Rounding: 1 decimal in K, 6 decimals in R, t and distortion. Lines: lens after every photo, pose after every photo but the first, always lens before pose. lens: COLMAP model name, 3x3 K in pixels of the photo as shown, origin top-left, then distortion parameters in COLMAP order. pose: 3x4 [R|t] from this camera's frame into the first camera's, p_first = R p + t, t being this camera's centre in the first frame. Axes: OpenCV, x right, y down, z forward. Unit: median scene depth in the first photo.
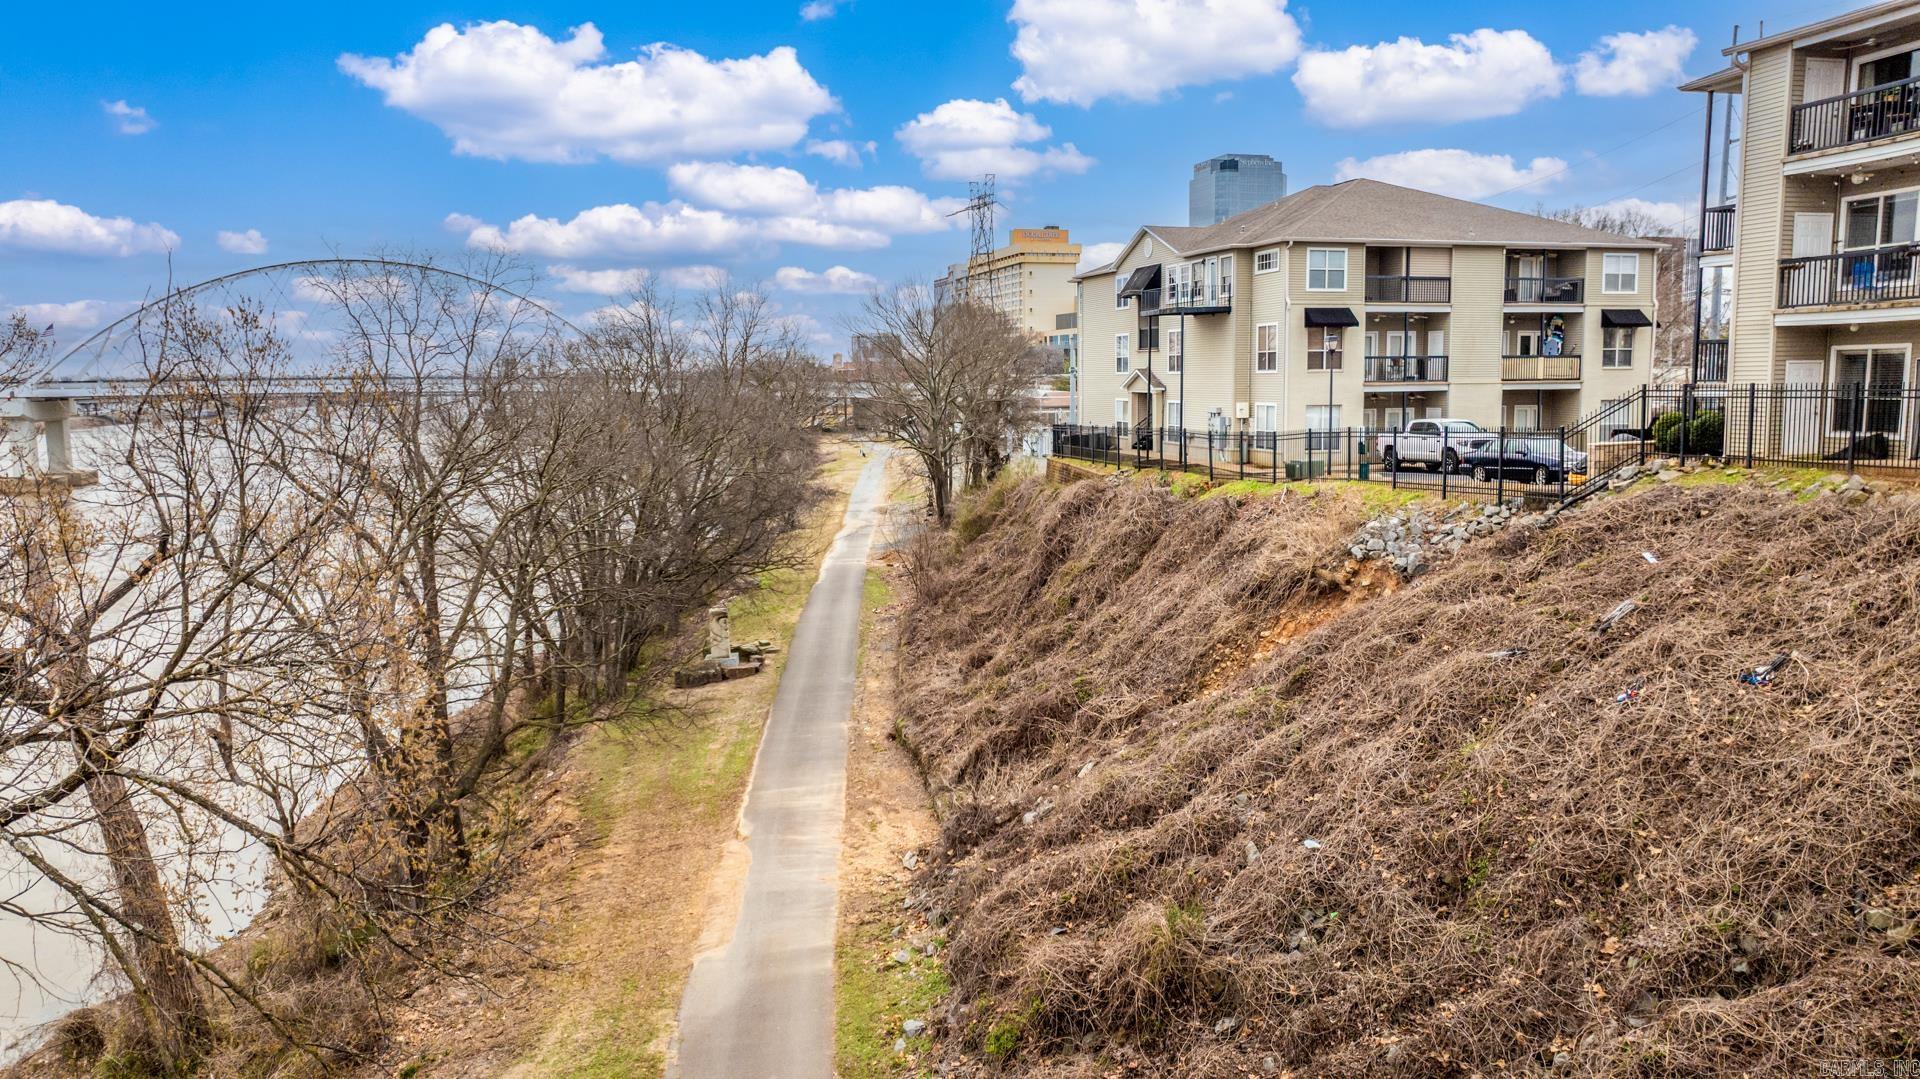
lens RADIAL K [[1393.1, 0, 960.0], [0, 1393.1, 539.5], [0, 0, 1]] dist [0.002768, 0.005870]
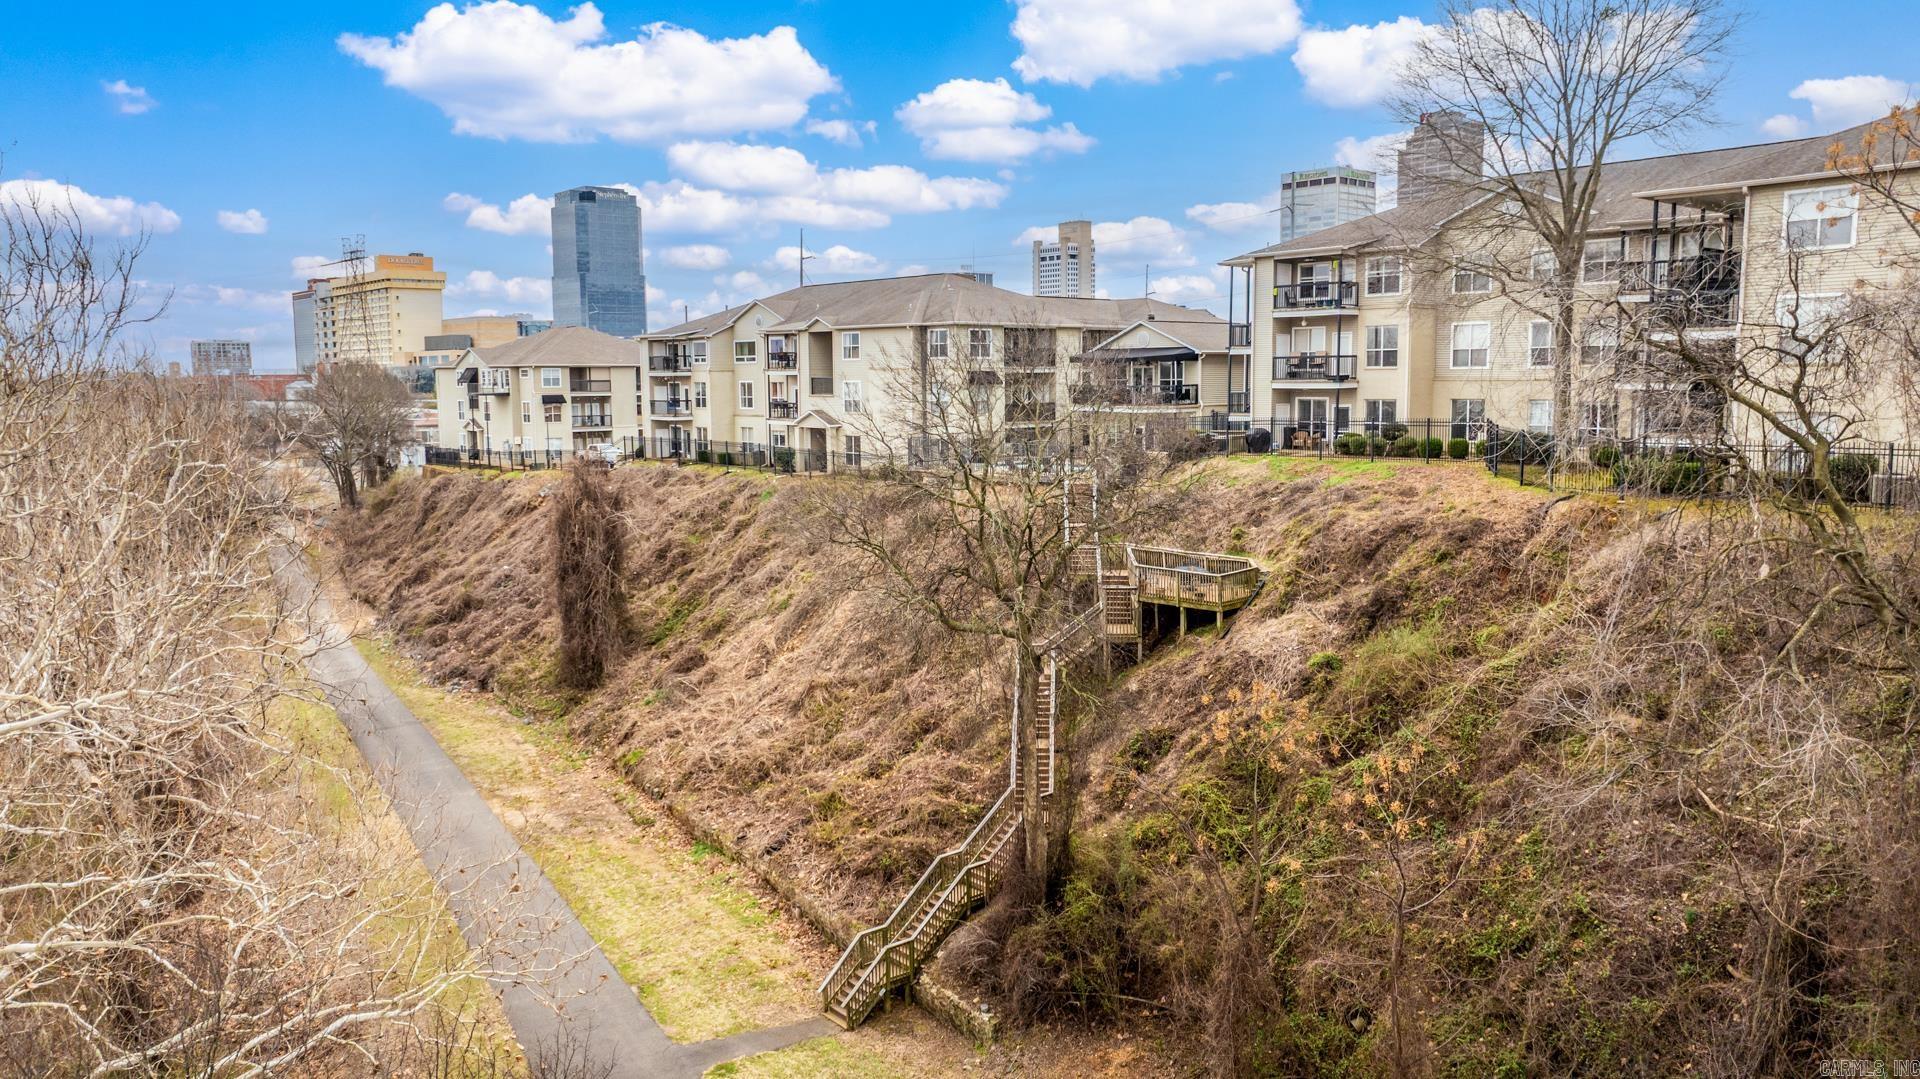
lens RADIAL K [[1393.1, 0, 960.0], [0, 1393.1, 539.5], [0, 0, 1]] dist [0.002768, 0.005870]
pose [[0.908650, -0.045679, 0.415052, -0.079549], [0.047376, 0.998858, 0.006213, 0.080474], [-0.414861, 0.014018, 0.909777, -1.261197]]
